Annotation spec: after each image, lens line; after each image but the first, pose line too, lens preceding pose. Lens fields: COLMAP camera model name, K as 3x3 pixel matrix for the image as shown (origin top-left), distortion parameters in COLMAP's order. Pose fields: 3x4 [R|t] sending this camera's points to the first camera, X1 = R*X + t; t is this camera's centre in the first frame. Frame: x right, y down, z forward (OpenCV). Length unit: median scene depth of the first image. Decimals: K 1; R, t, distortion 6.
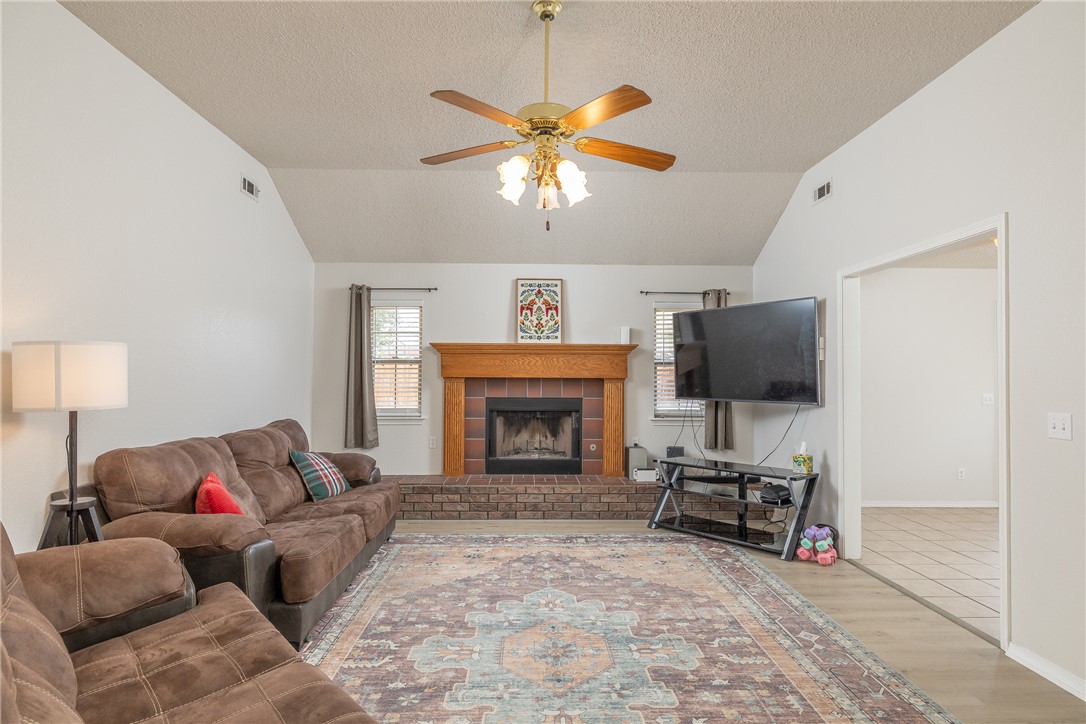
lens RADIAL K [[608.0, 0, 517.5], [0, 608.0, 369.5], [0, 0, 1]] dist [-0.001262, -0.002697]
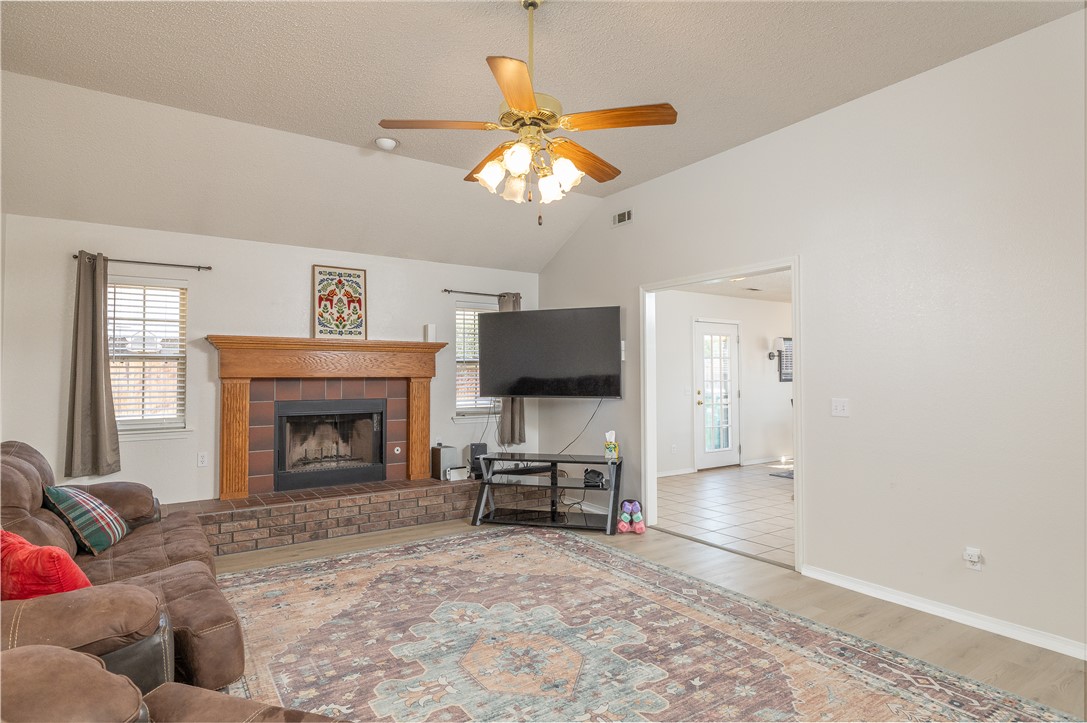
lens RADIAL K [[608.5, 0, 539.4], [0, 608.5, 362.5], [0, 0, 1]] dist [-0.001262, -0.002697]
pose [[0.824951, 0.005773, 0.565174, -0.280800], [-0.000569, 0.999956, -0.009383, -0.000130], [-0.565203, 0.007419, 0.824918, 0.111845]]
